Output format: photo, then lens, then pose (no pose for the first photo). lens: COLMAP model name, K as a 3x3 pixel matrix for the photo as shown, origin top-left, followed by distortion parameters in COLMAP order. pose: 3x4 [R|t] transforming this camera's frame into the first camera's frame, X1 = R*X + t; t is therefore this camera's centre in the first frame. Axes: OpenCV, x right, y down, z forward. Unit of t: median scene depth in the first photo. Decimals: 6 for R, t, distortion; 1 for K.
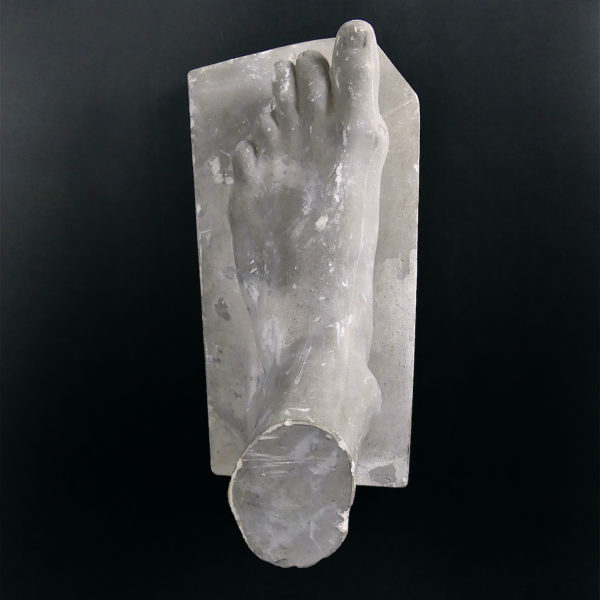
lens RADIAL K [[775.7, 0, 272.9], [0, 775.7, 293.5], [0, 0, 1]] dist [-0.044071, -0.008395]
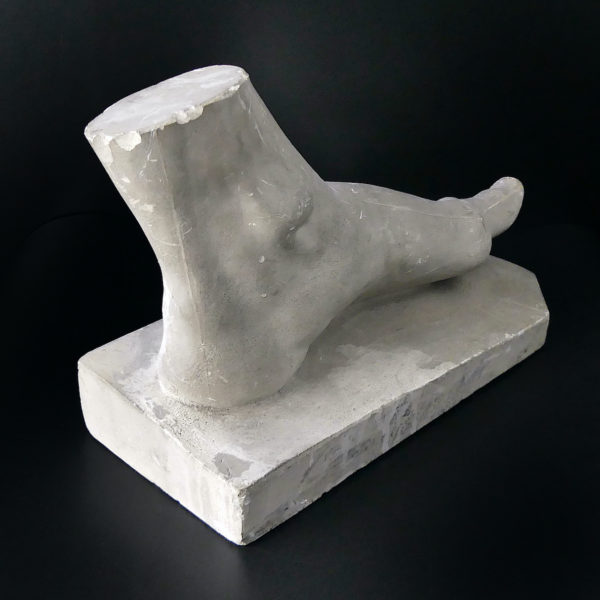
lens RADIAL K [[1036.7, 0, 331.3], [0, 1036.7, 287.6], [0, 0, 1]] dist [-0.039284, 0.022567]
pose [[0.767626, 0.252970, -0.588861, 0.824747], [-0.640153, 0.258331, -0.723512, 0.927374], [-0.030906, 0.932347, 0.360241, 0.627267]]
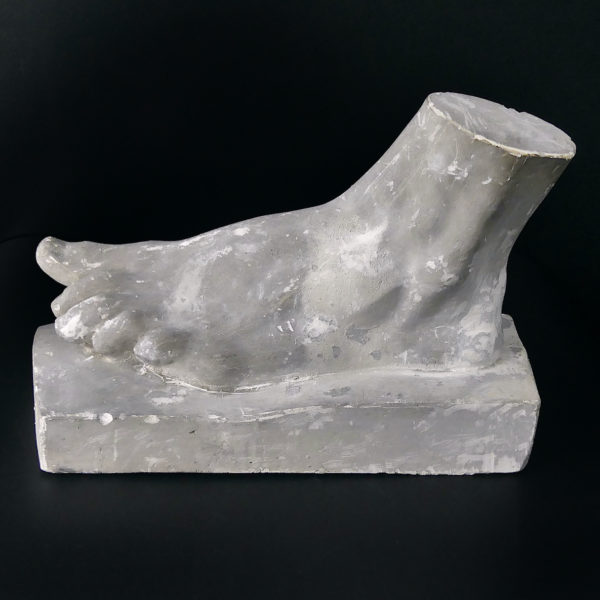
lens RADIAL K [[990.0, 0, 288.8], [0, 990.0, 299.8], [0, 0, 1]] dist [-0.056010, -0.025807]
pose [[-0.019302, -0.456666, 0.889429, -1.083993], [0.999624, -0.026123, 0.008280, -0.042266], [0.019454, 0.889255, 0.456998, 0.489710]]
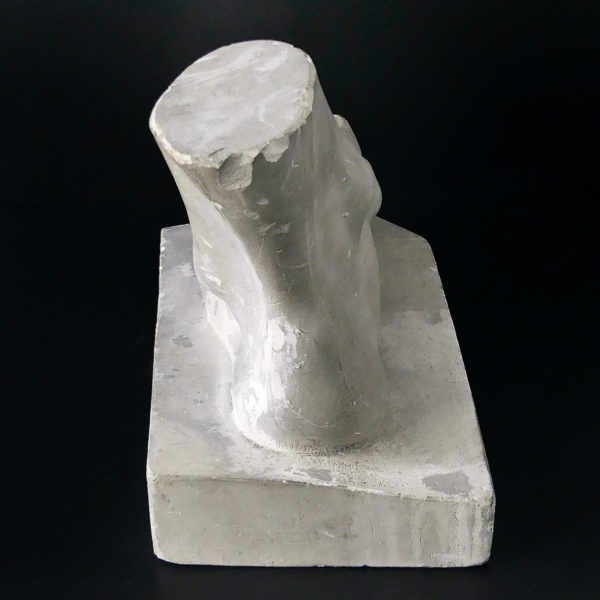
lens RADIAL K [[1208.8, 0, 299.4], [0, 1208.8, 281.2], [0, 0, 1]] dist [-0.001030, 0.045456]
pose [[0.995075, -0.097938, -0.015268, 0.073703], [0.023088, 0.378809, -0.925187, 1.178067], [0.096395, 0.920278, 0.379205, 0.607425]]
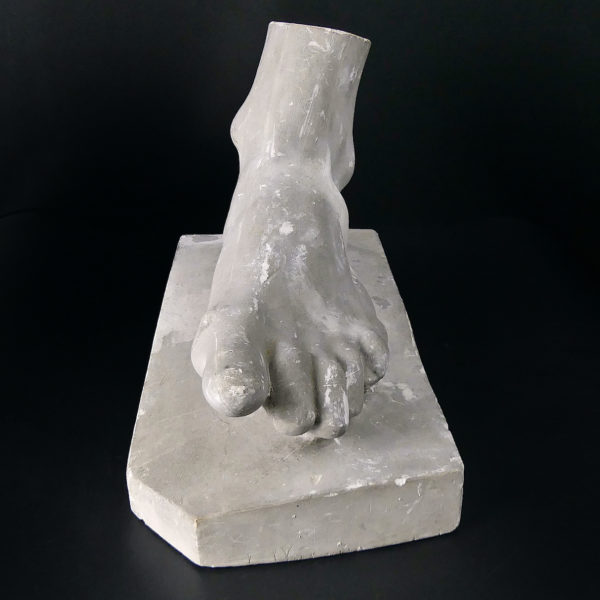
lens RADIAL K [[1036.7, 0, 331.3], [0, 1036.7, 287.6], [0, 0, 1]] dist [-0.039284, 0.022567]
pose [[-0.995380, -0.041961, -0.086362, 0.110009], [-0.055198, -0.485895, 0.872272, -1.150412], [-0.078564, 0.873009, 0.481334, 0.468865]]
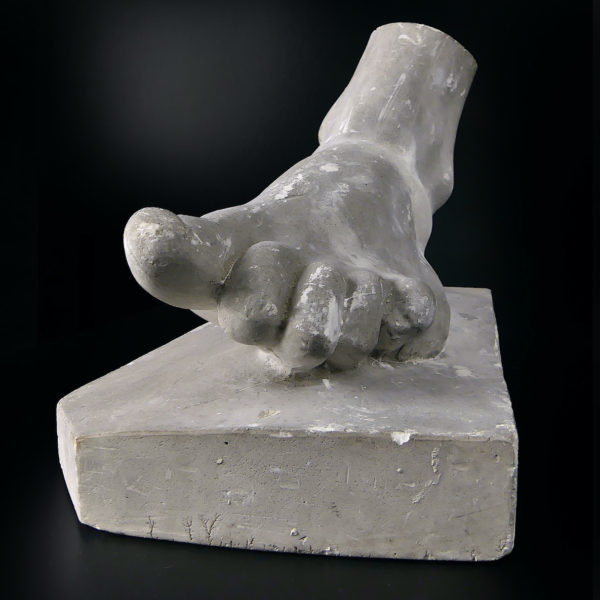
lens RADIAL K [[723.0, 0, 290.0], [0, 723.0, 243.9], [0, 0, 1]] dist [-0.018959, -0.032331]
pose [[-0.953241, -0.089647, 0.288609, -0.108699], [0.297942, -0.118797, 0.947163, -0.767577], [-0.050625, 0.988863, 0.139952, 0.957469]]
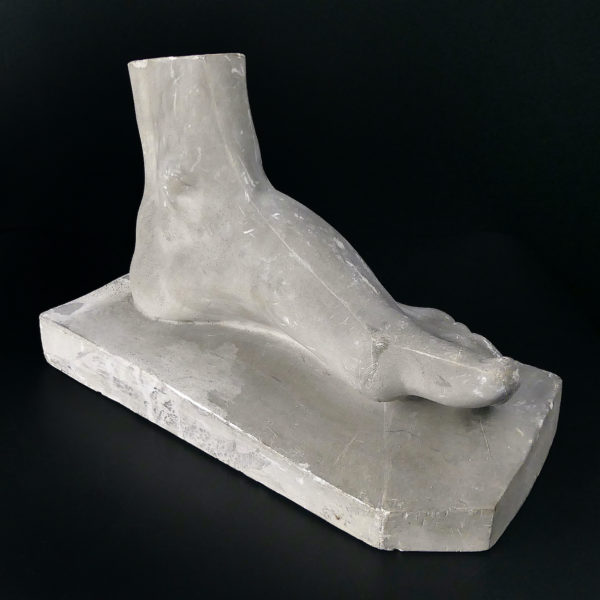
lens RADIAL K [[990.0, 0, 288.8], [0, 990.0, 299.8], [0, 0, 1]] dist [-0.056010, -0.025807]
pose [[-0.644700, 0.276983, -0.712490, 0.949274], [-0.757740, -0.354649, 0.547773, -0.706120], [-0.100960, 0.893031, 0.438523, 0.534091]]
